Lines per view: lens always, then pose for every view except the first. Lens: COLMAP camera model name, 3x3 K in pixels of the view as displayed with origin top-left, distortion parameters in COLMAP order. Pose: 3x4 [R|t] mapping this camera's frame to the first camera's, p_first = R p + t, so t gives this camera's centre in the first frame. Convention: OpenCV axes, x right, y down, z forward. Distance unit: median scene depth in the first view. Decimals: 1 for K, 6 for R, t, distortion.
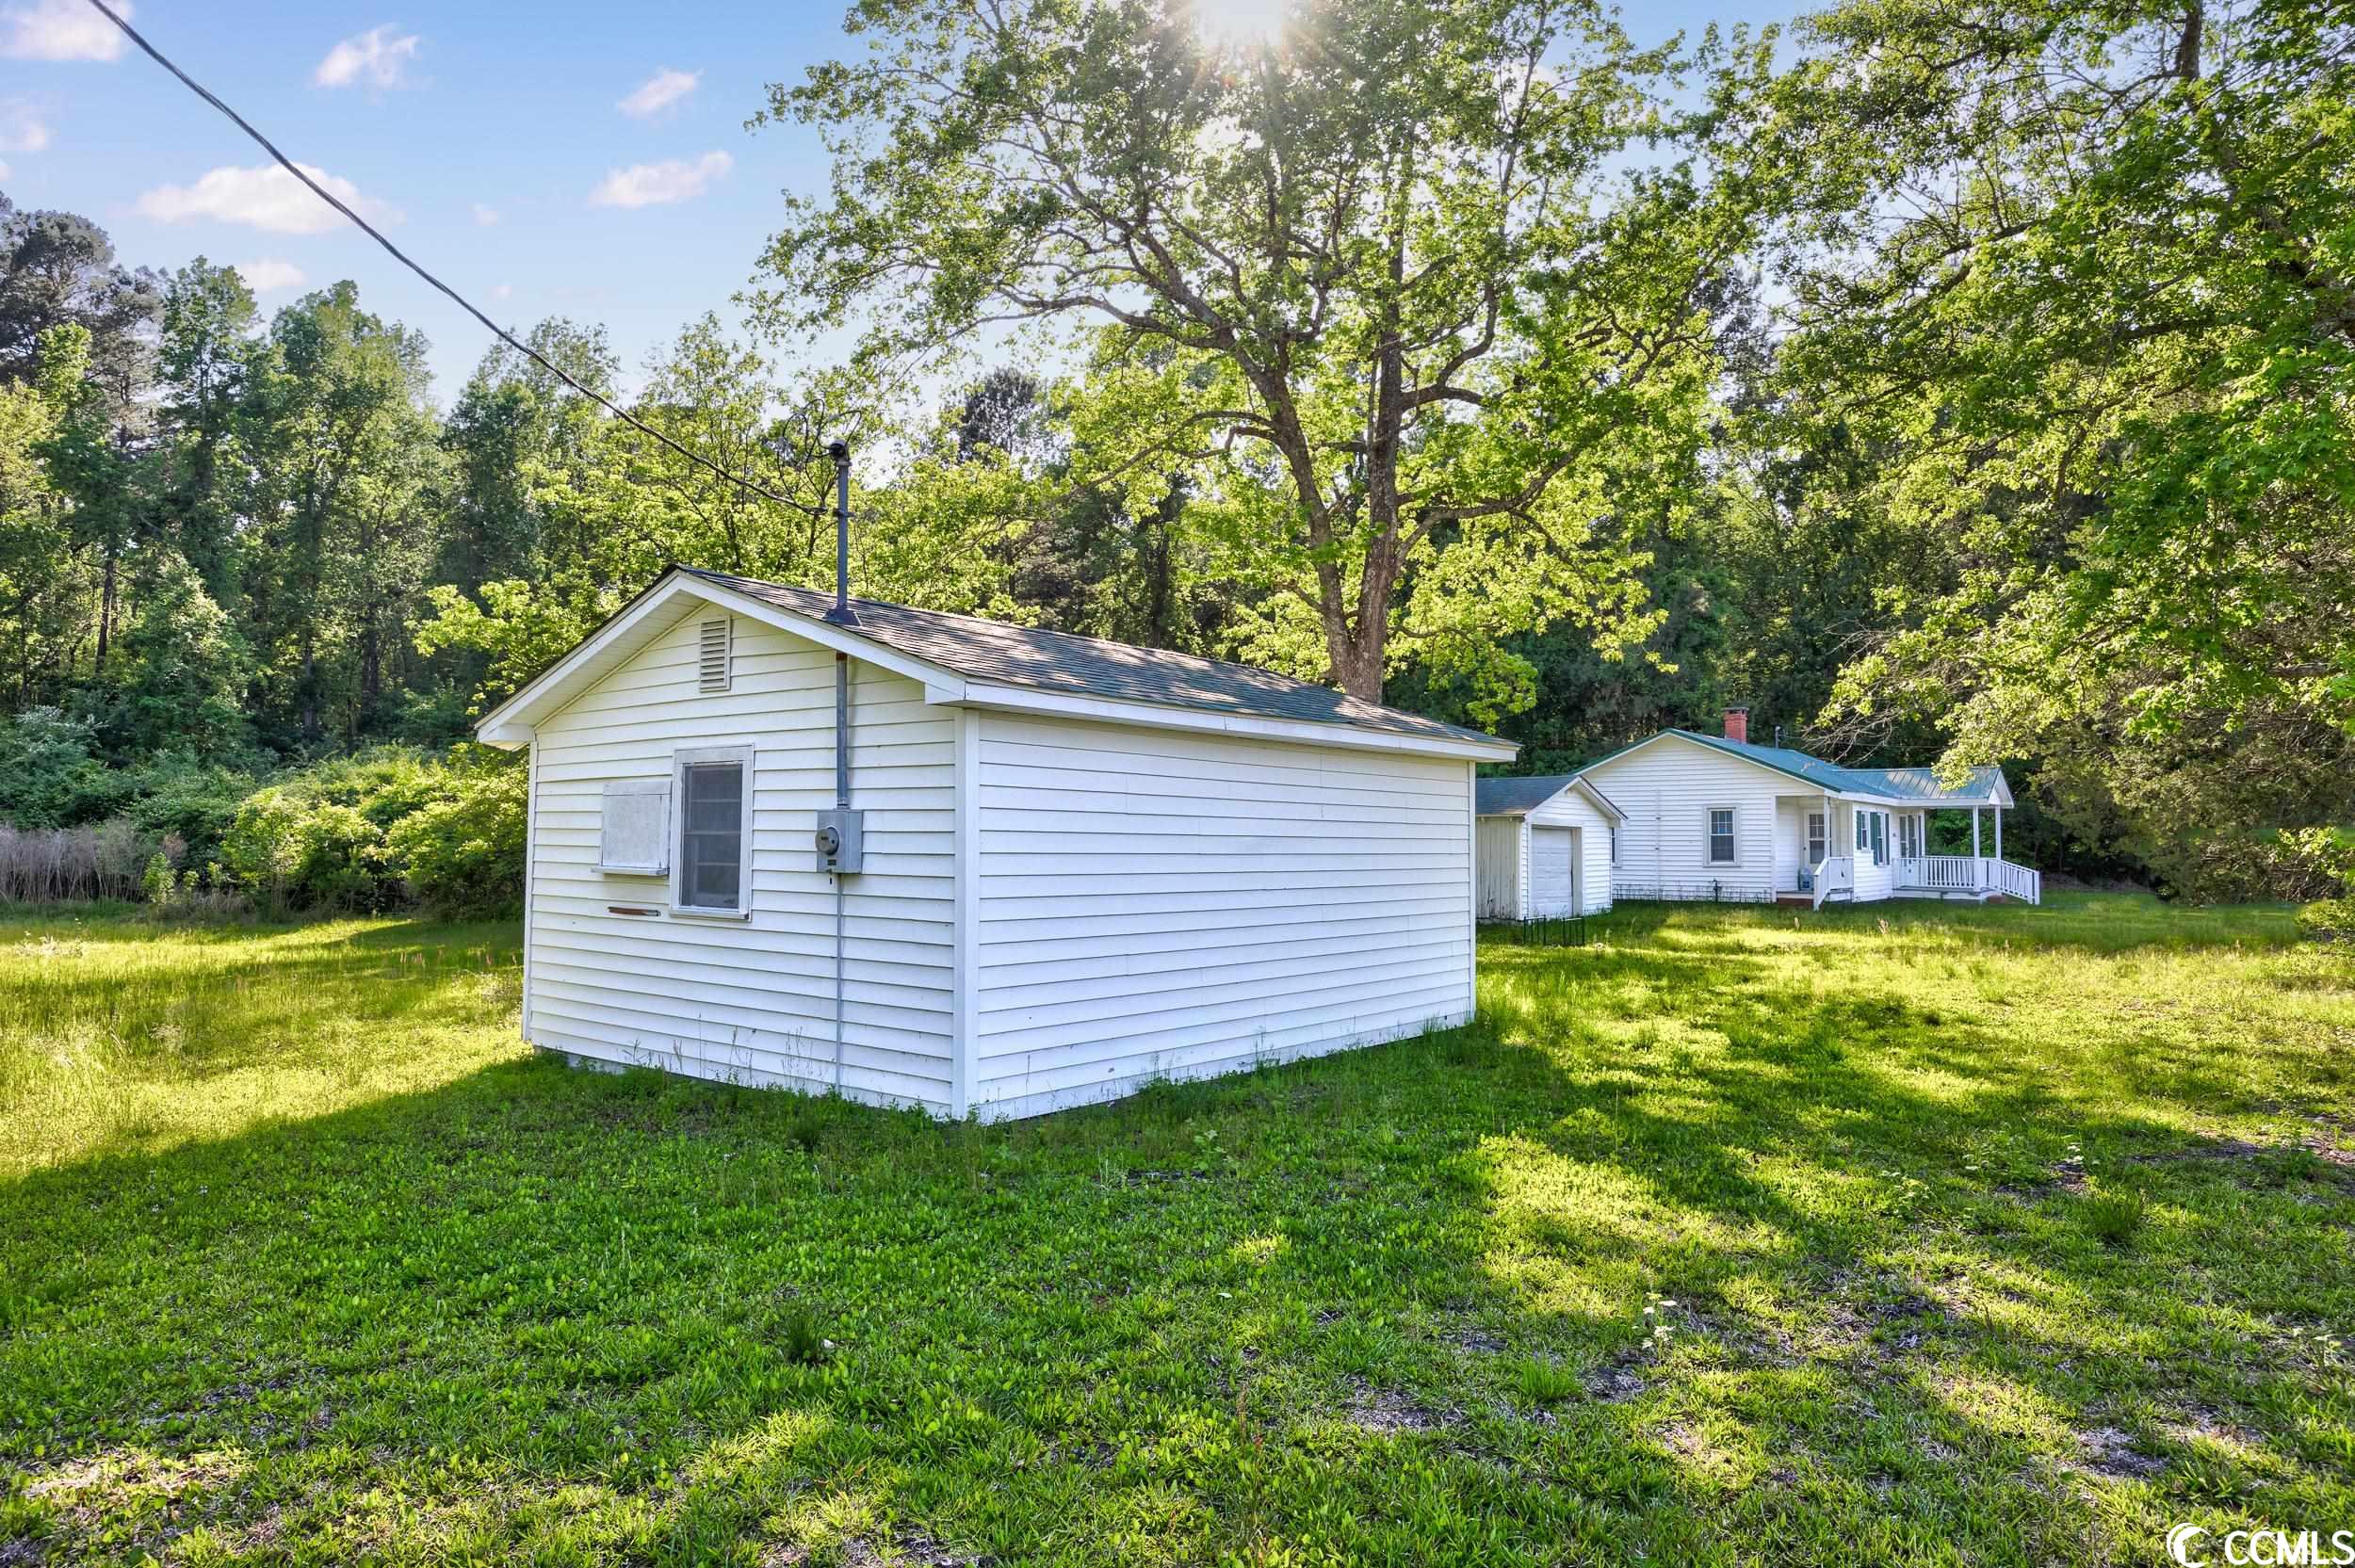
lens RADIAL K [[1431.0, 0, 1177.5], [0, 1431.0, 784.0], [0, 0, 1]] dist [-0.002099, -0.001679]
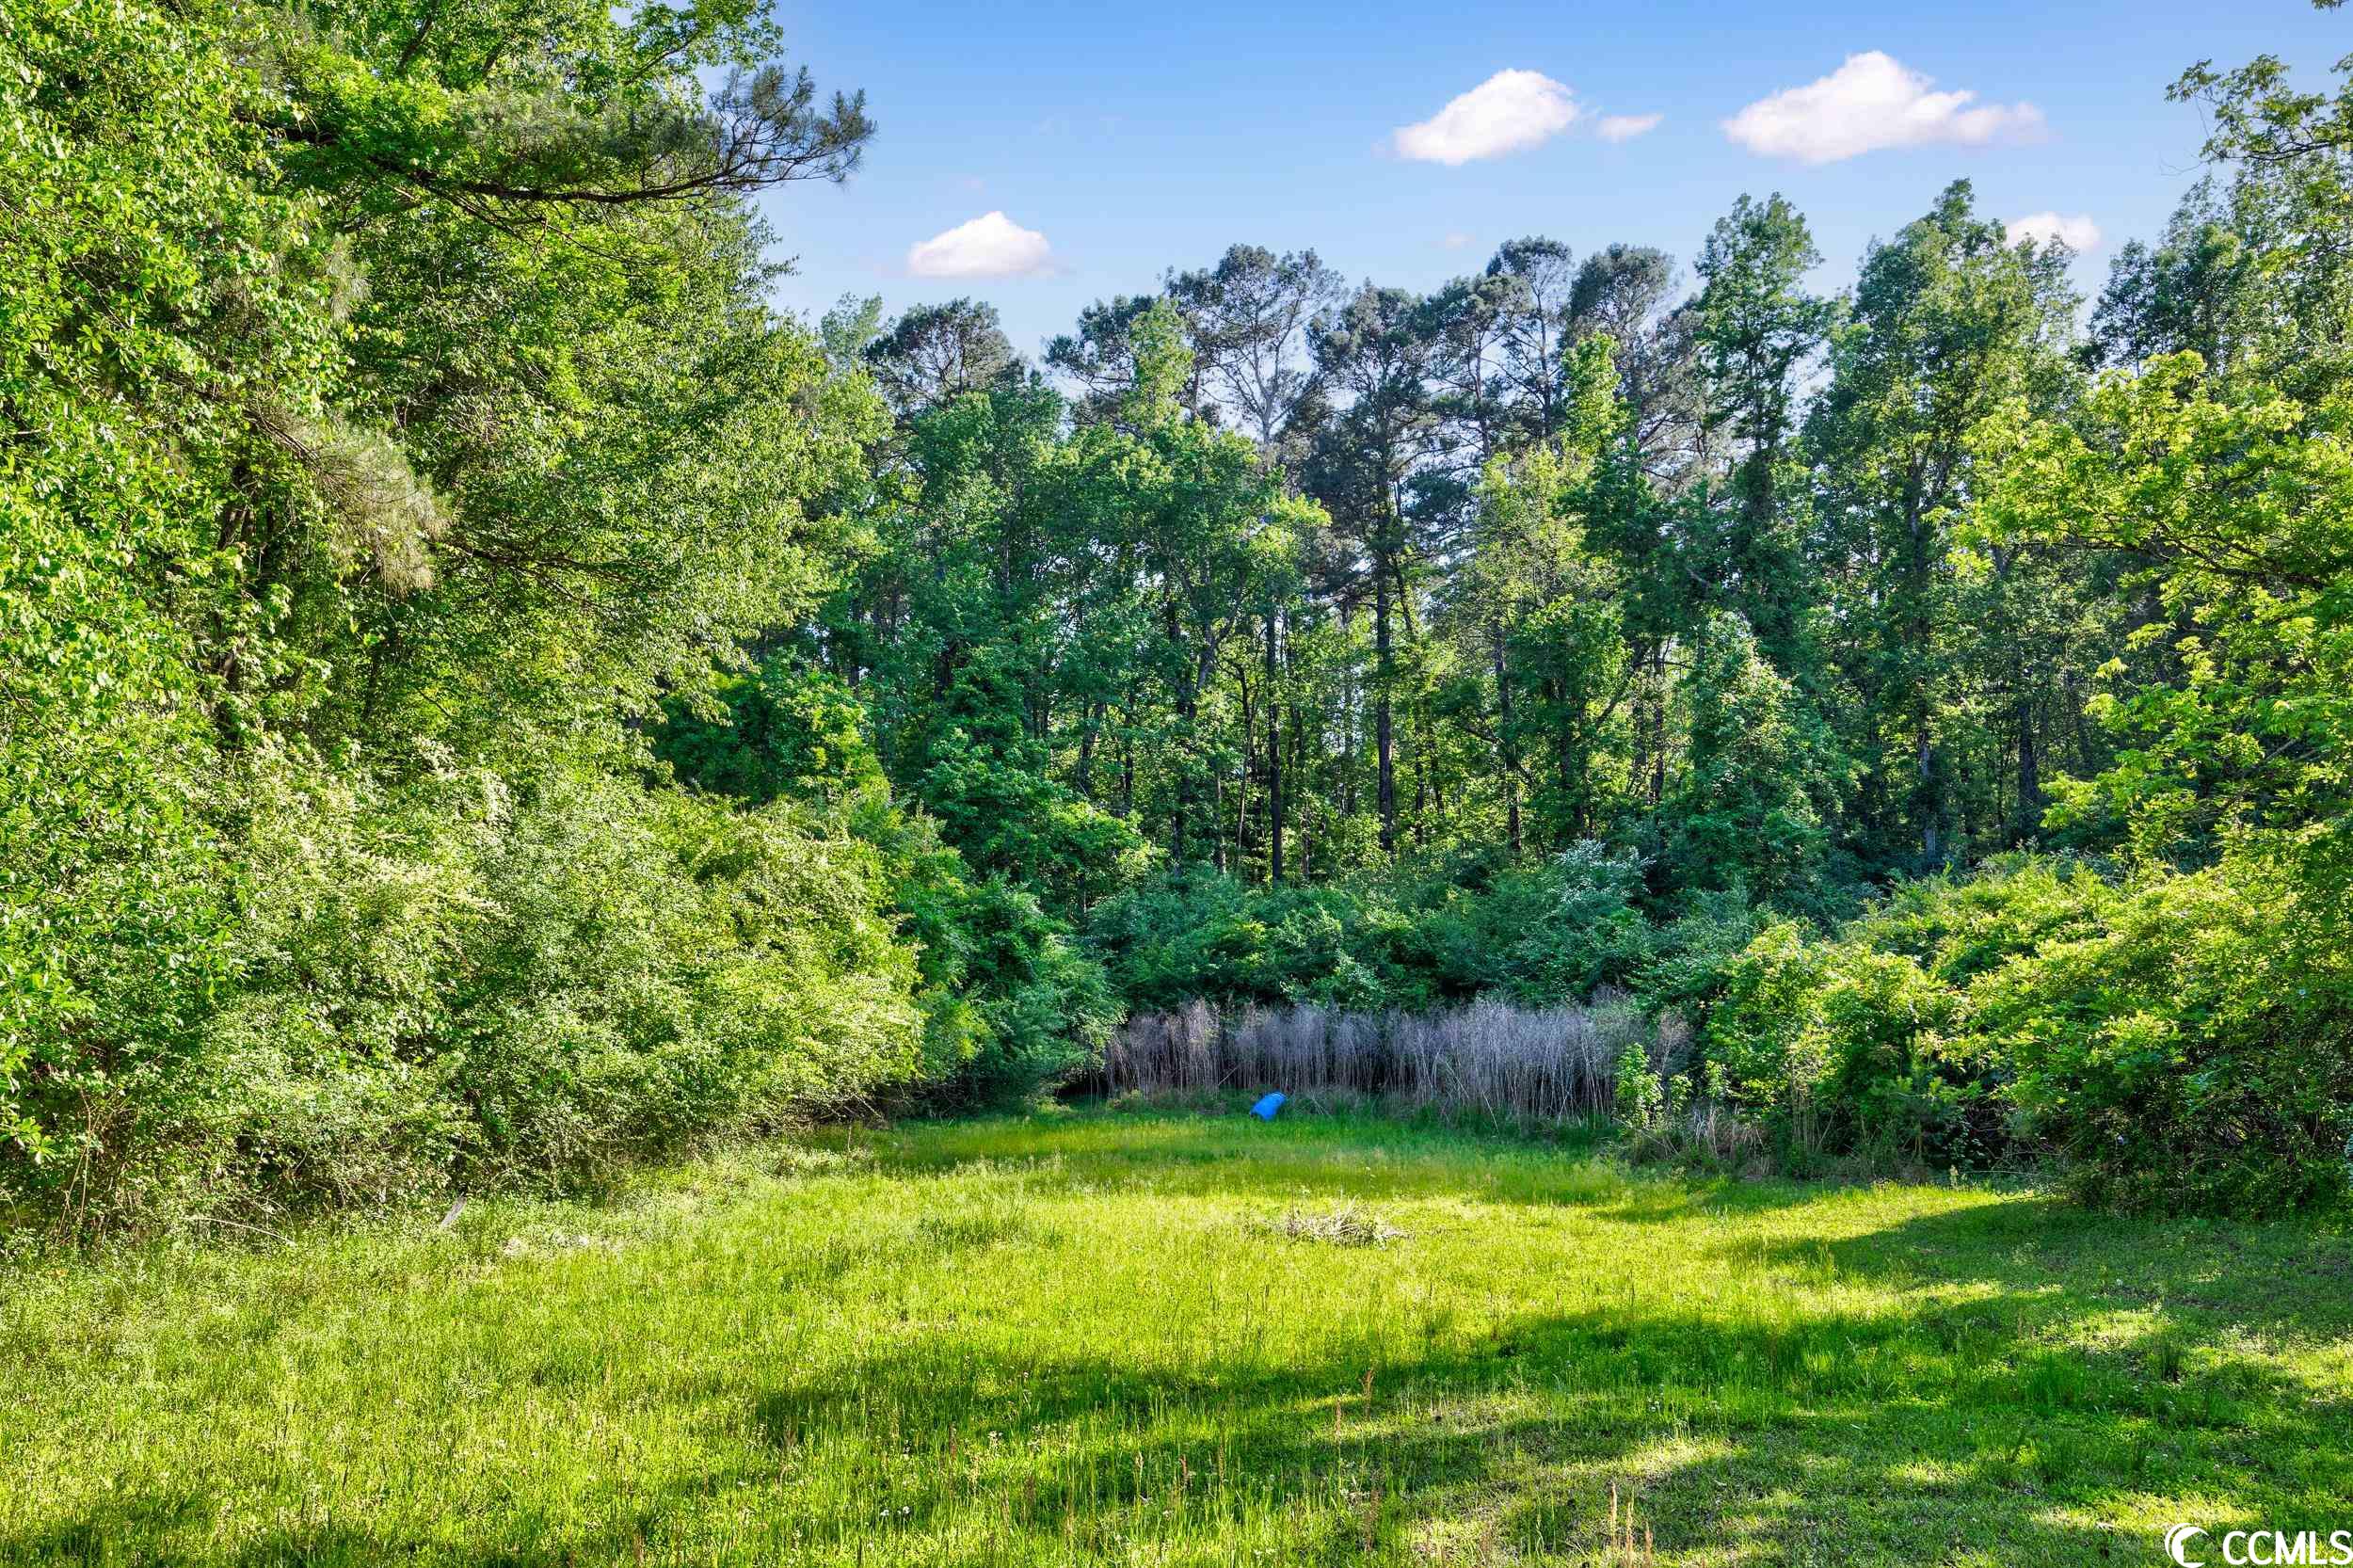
lens RADIAL K [[1967.5, 0, 1176.5], [0, 1967.5, 784.0], [0, 0, 1]] dist [0.035418, -0.009172]
pose [[0.587641, -0.100163, -0.802898, -0.132062], [0.033281, 0.994461, -0.099702, 0.014267], [0.808437, 0.031868, 0.587719, 0.309249]]
